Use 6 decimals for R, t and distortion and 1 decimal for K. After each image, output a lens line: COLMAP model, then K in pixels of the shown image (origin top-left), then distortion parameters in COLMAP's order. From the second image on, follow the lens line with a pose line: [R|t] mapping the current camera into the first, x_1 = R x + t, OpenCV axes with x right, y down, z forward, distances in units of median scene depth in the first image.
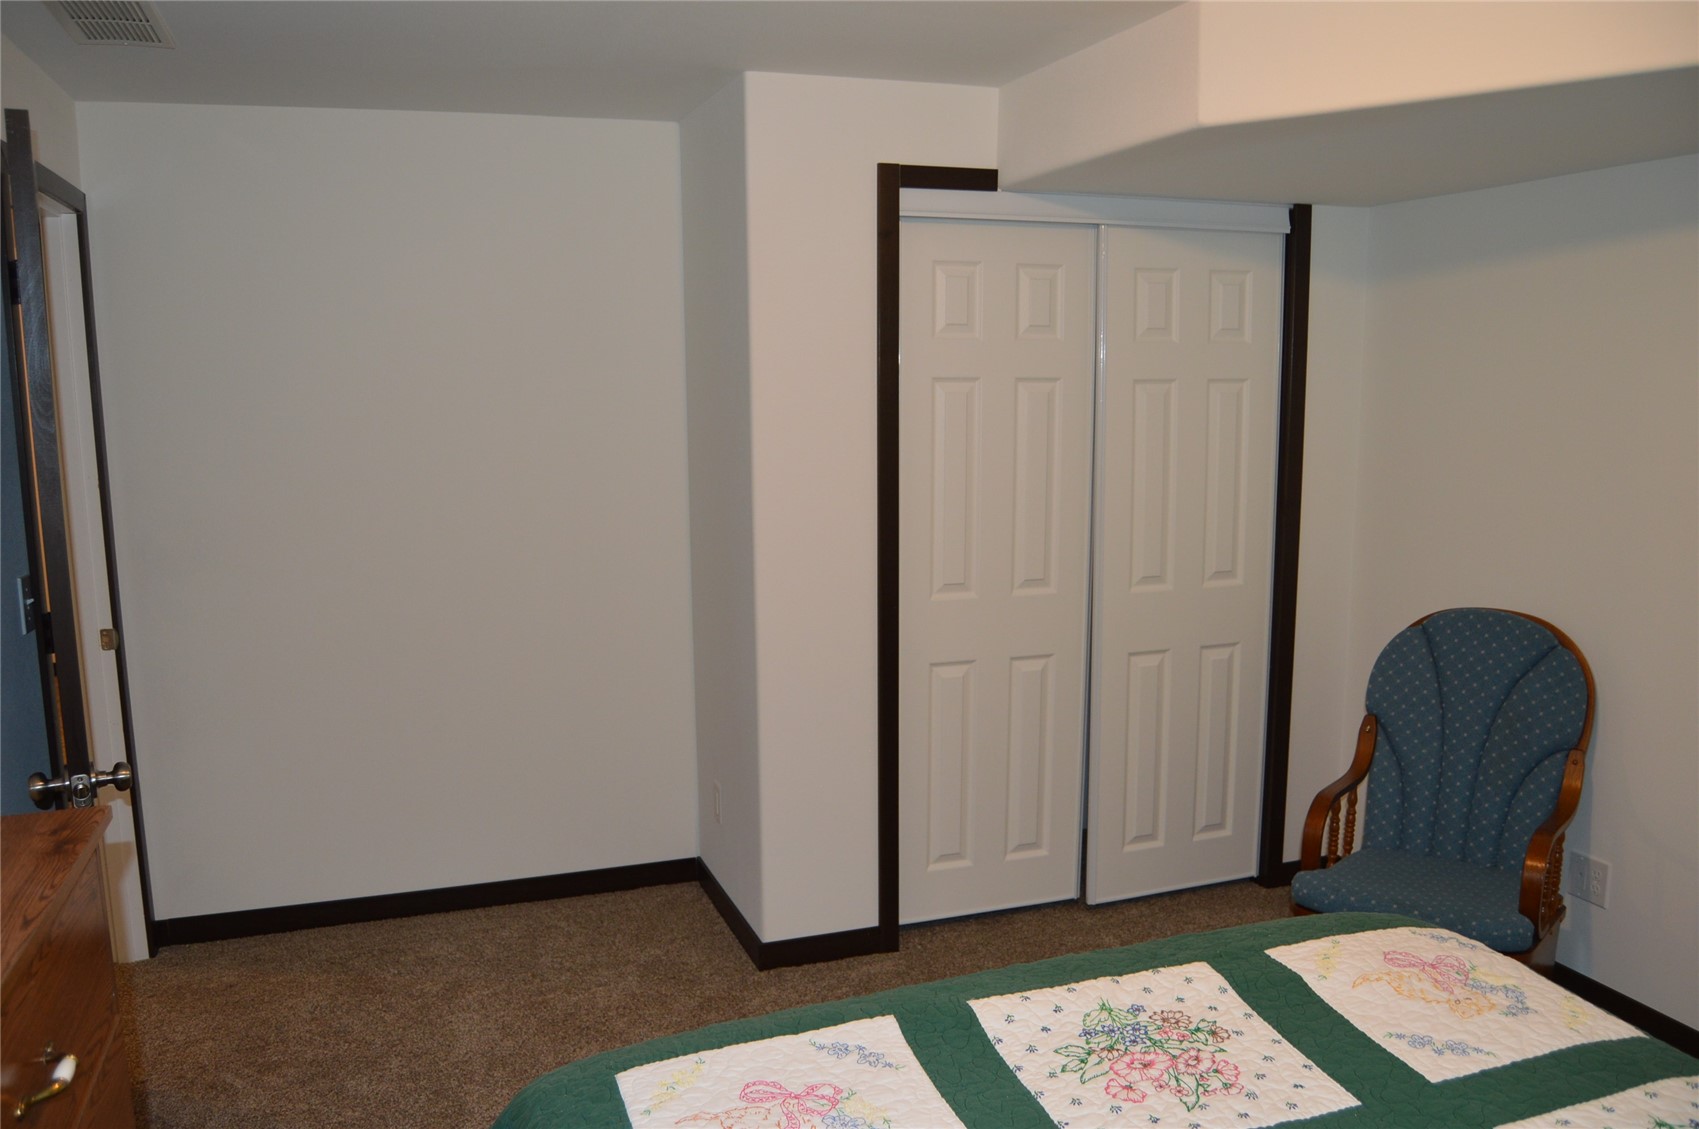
lens RADIAL K [[1335.6, 0, 839.8], [0, 1335.6, 565.8], [0, 0, 1]] dist [-0.070029, 0.016331]
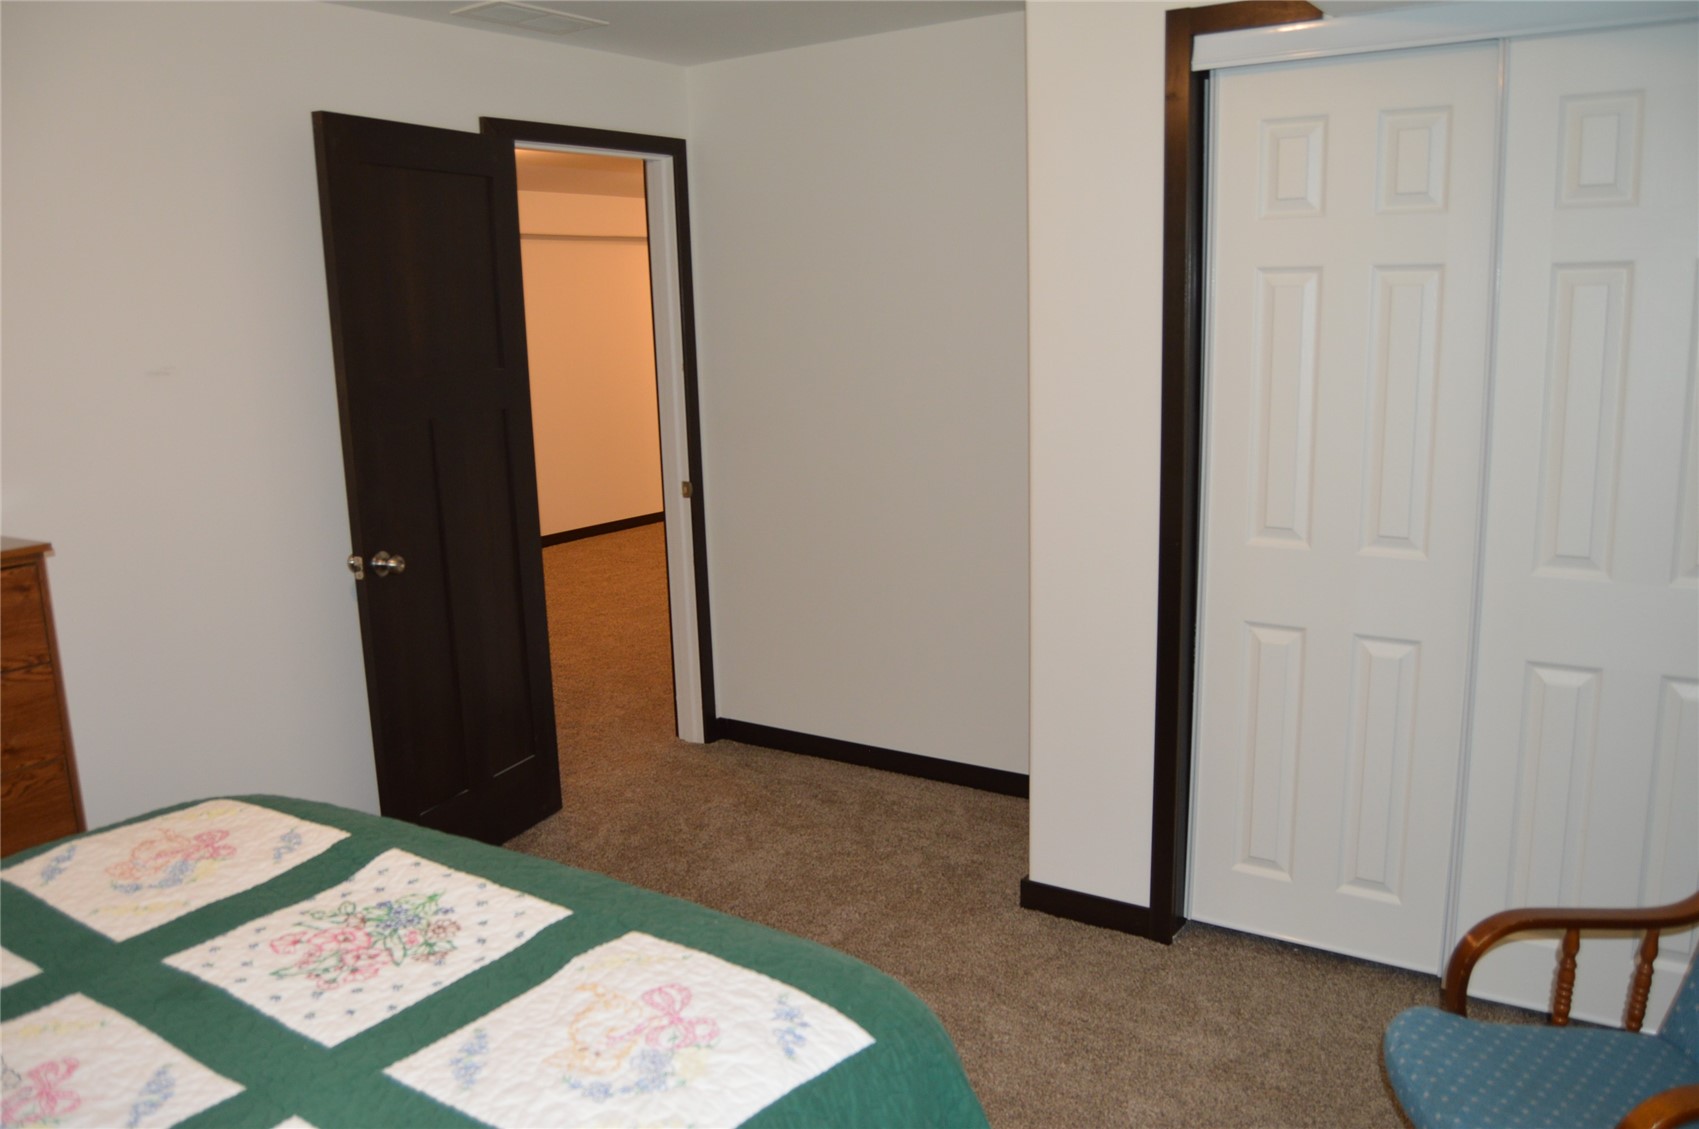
lens RADIAL K [[1335.6, 0, 845.7], [0, 1335.6, 567.6], [0, 0, 1]] dist [-0.070029, 0.016331]
pose [[0.604715, 0.144264, -0.783267, 0.568538], [-0.095243, 0.989500, 0.108717, -0.025314], [0.790727, 0.008857, 0.612105, 0.316506]]
